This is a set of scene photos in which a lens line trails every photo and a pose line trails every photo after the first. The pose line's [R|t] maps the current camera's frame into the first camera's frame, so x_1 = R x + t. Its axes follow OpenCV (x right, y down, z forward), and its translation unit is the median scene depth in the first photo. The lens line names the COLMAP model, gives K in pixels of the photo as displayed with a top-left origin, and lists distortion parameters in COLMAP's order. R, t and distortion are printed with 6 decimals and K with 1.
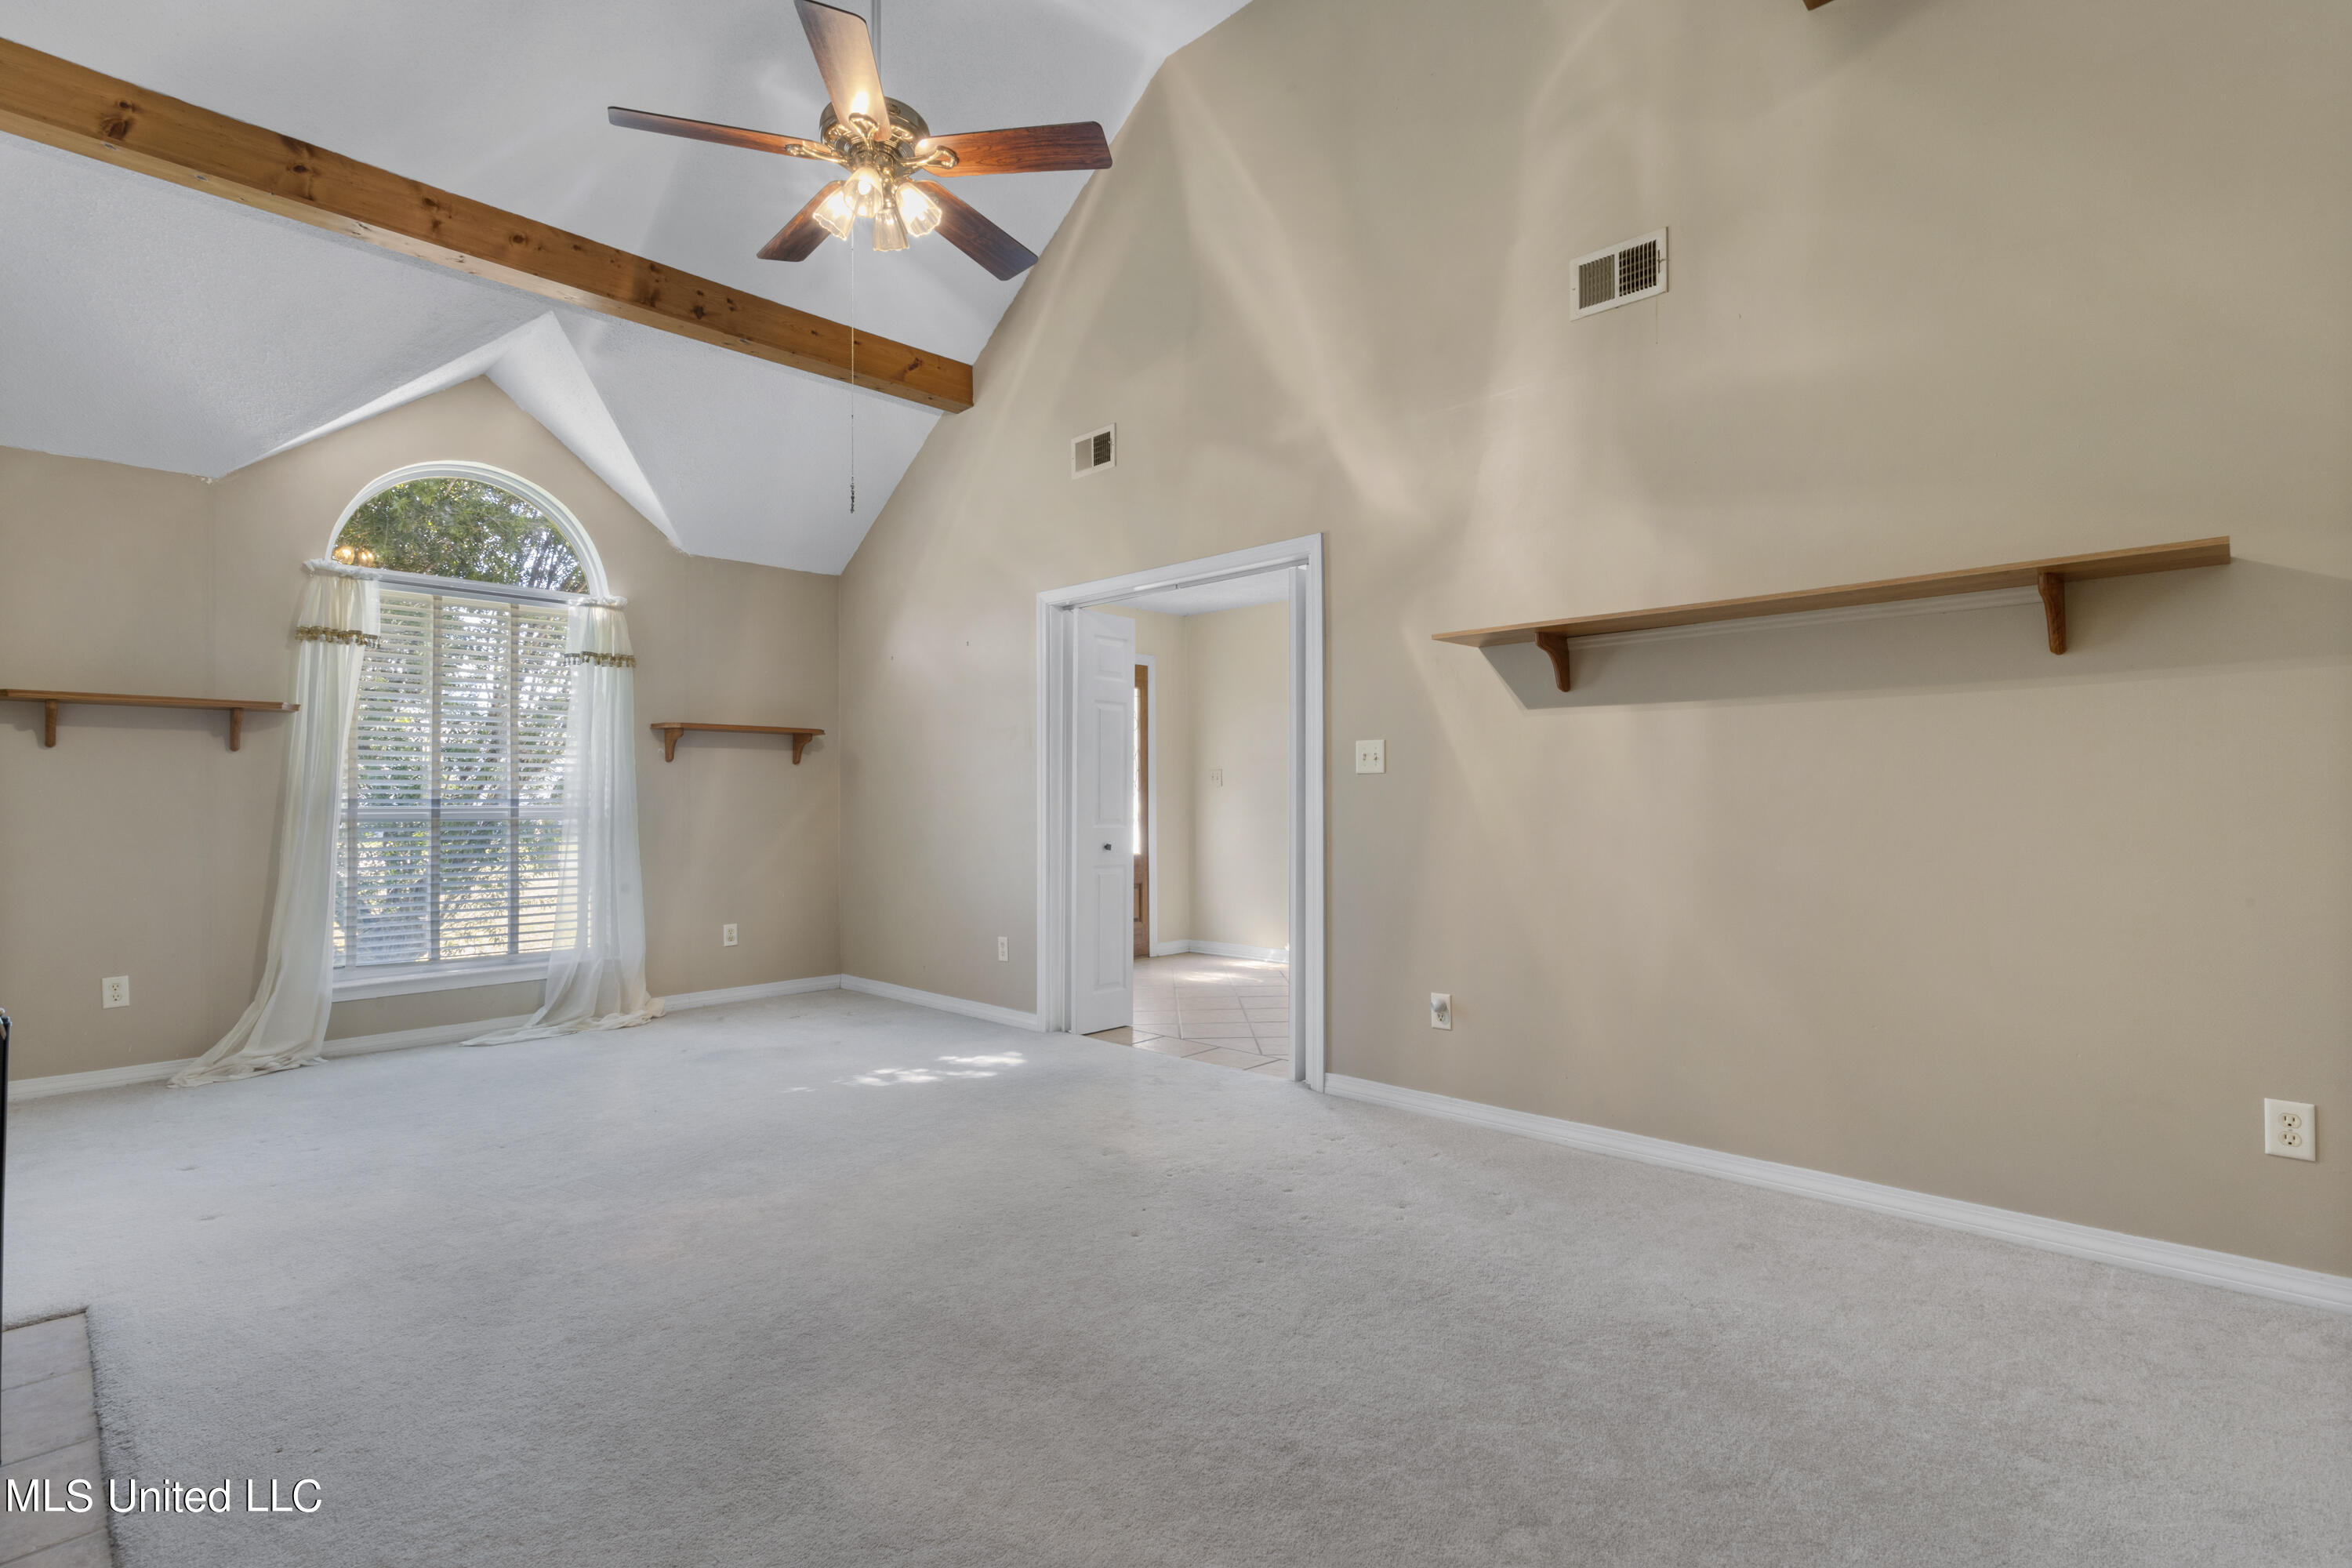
lens RADIAL K [[1109.5, 0, 1166.7], [0, 1109.5, 788.7], [0, 0, 1]] dist [-0.002885, 0.001519]
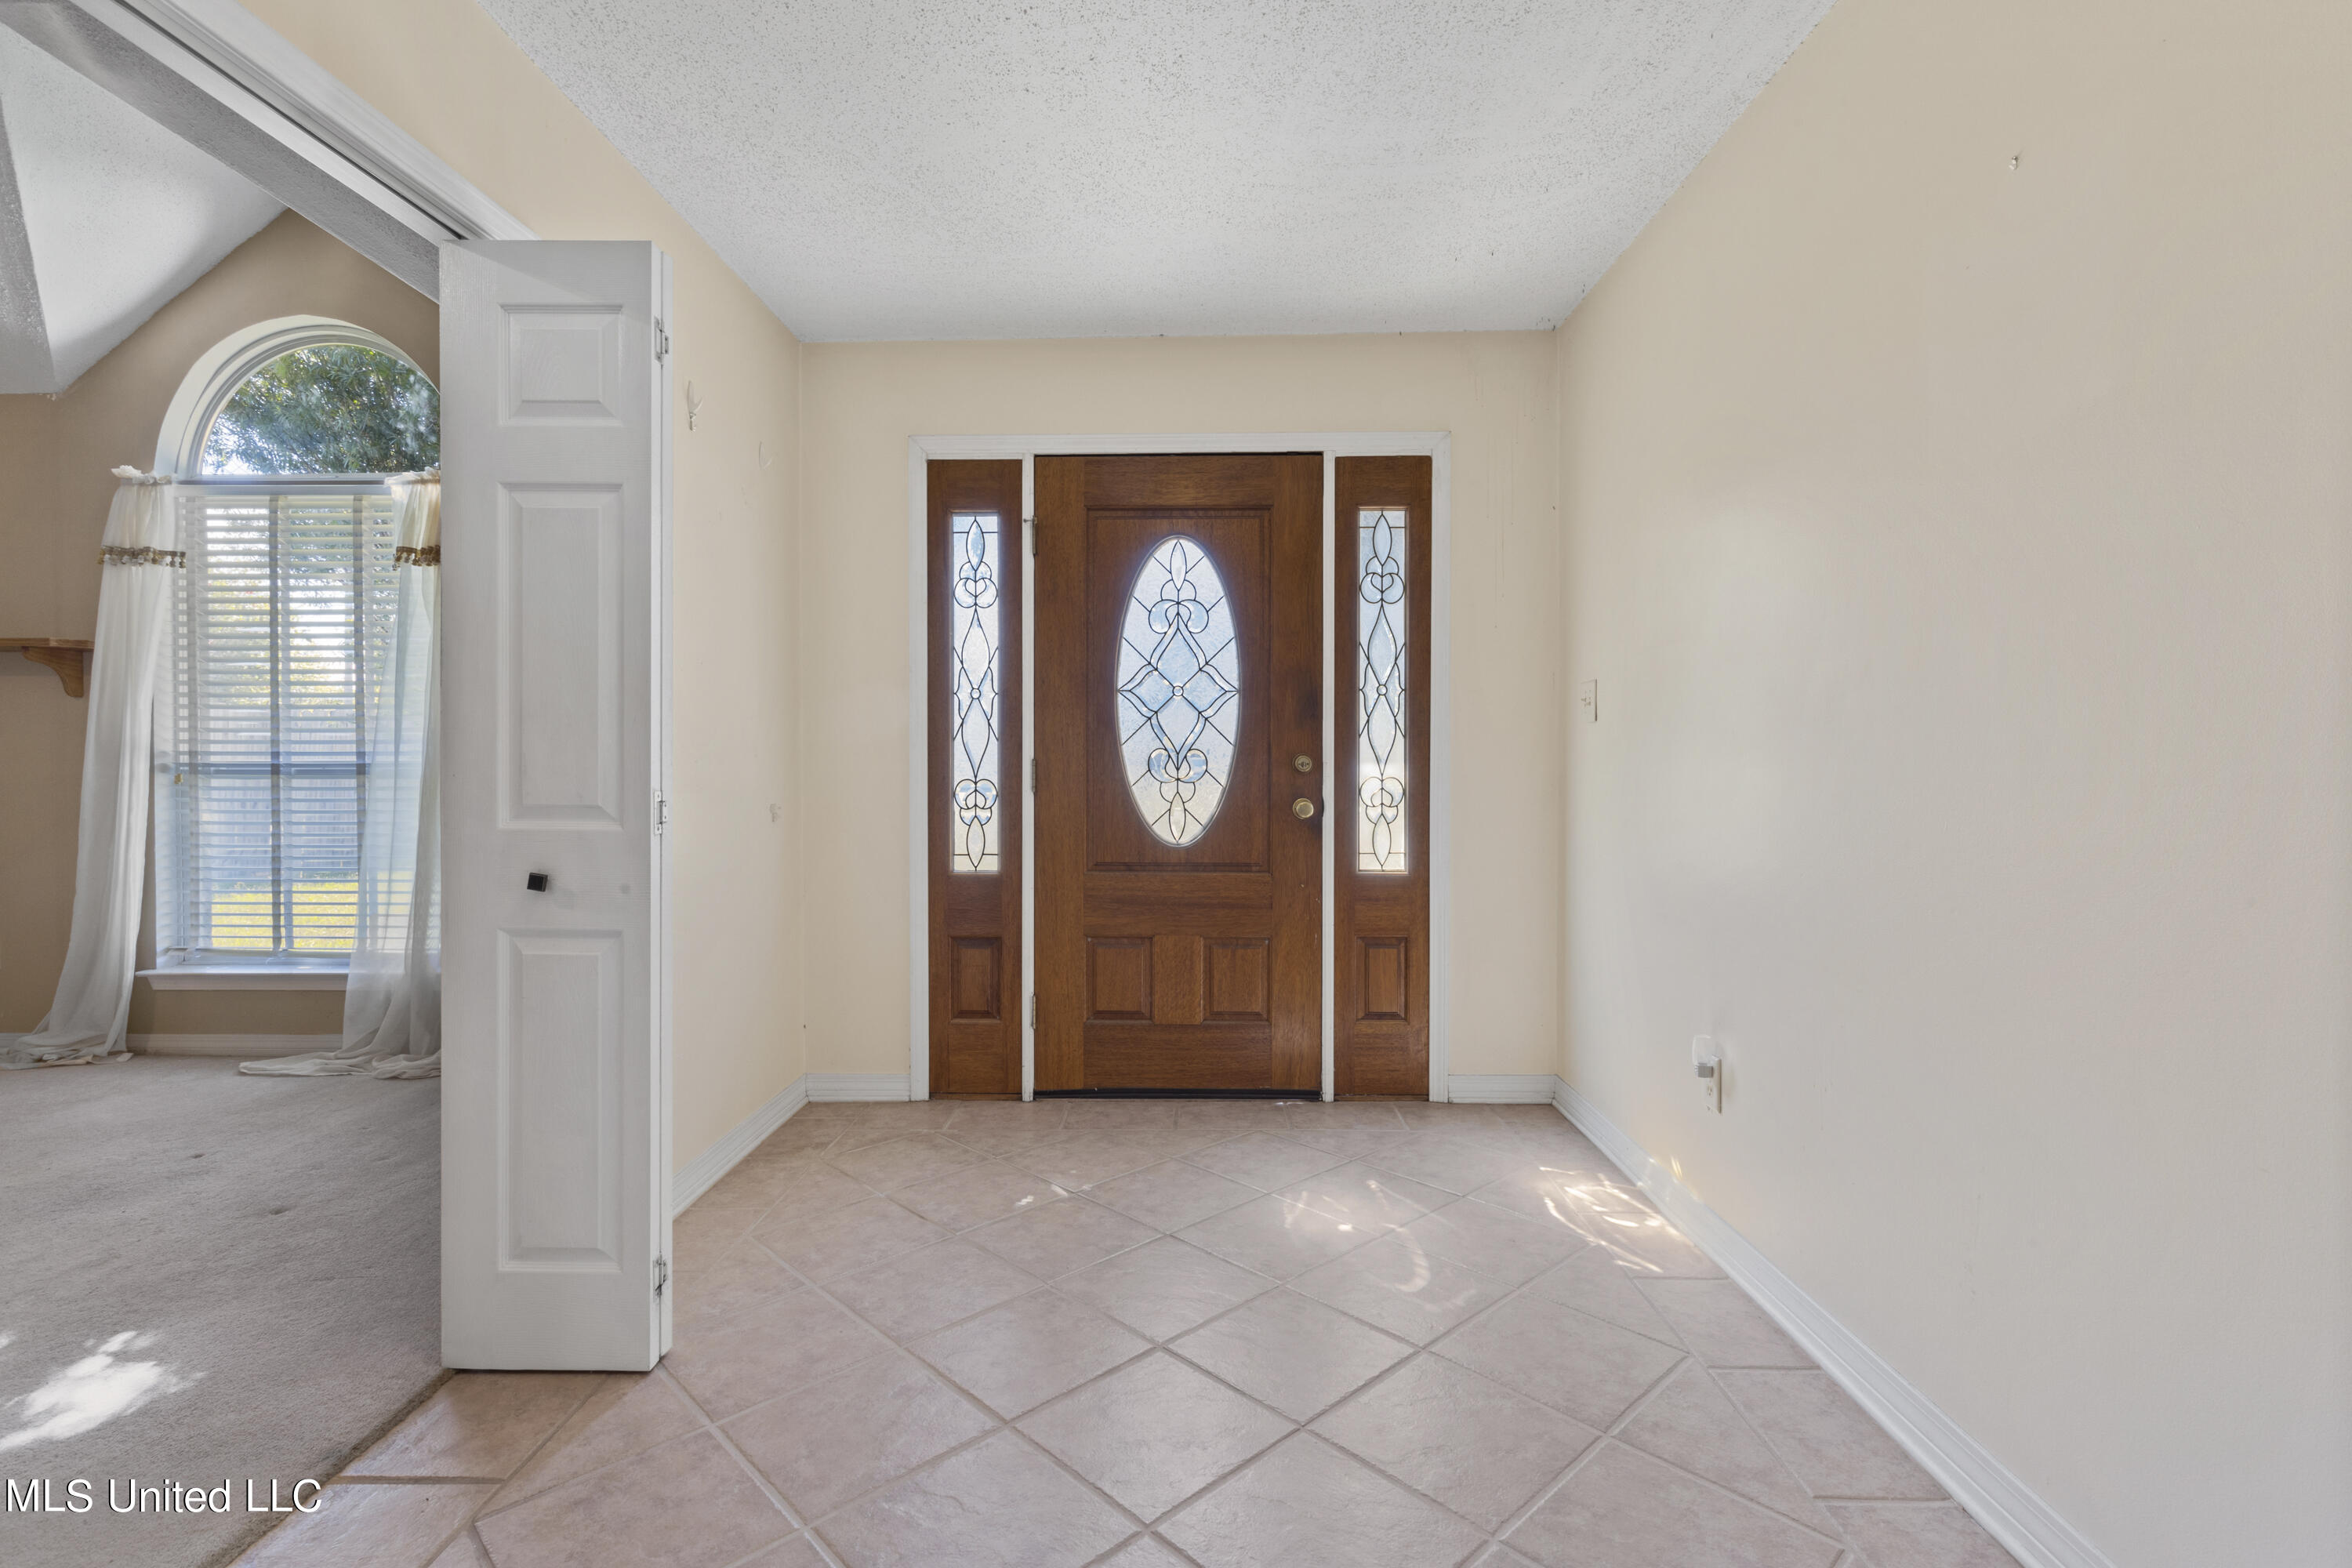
lens RADIAL K [[1109.5, 0, 1166.6], [0, 1109.5, 764.7], [0, 0, 1]] dist [-0.002885, 0.001519]
pose [[0.675783, 0.009463, -0.737040, 0.359844], [0.005683, 0.999821, 0.018048, 0.008227], [0.737078, -0.016386, 0.675608, 0.910537]]
